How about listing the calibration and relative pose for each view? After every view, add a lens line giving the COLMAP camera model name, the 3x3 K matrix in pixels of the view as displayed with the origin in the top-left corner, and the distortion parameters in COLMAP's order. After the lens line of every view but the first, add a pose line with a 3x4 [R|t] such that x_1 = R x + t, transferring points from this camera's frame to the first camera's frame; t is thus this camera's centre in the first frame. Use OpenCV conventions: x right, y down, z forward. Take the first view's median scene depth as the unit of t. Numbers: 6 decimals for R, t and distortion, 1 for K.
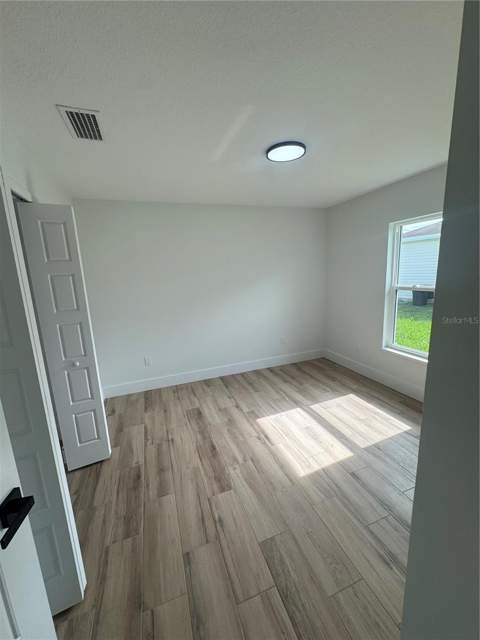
lens RADIAL K [[254.2, 0, 242.1], [0, 254.2, 319.0], [0, 0, 1]] dist [-0.004986, 0.001345]
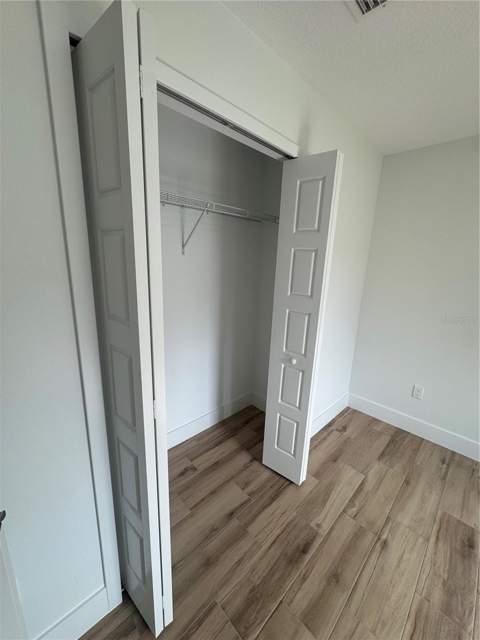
lens RADIAL K [[254.2, 0, 240.7], [0, 254.2, 318.8], [0, 0, 1]] dist [-0.004986, 0.001345]
pose [[0.401442, 0.266266, -0.876326, -0.036676], [-0.224692, 0.956200, 0.187605, -0.057911], [0.887895, 0.121591, 0.443687, 0.401634]]
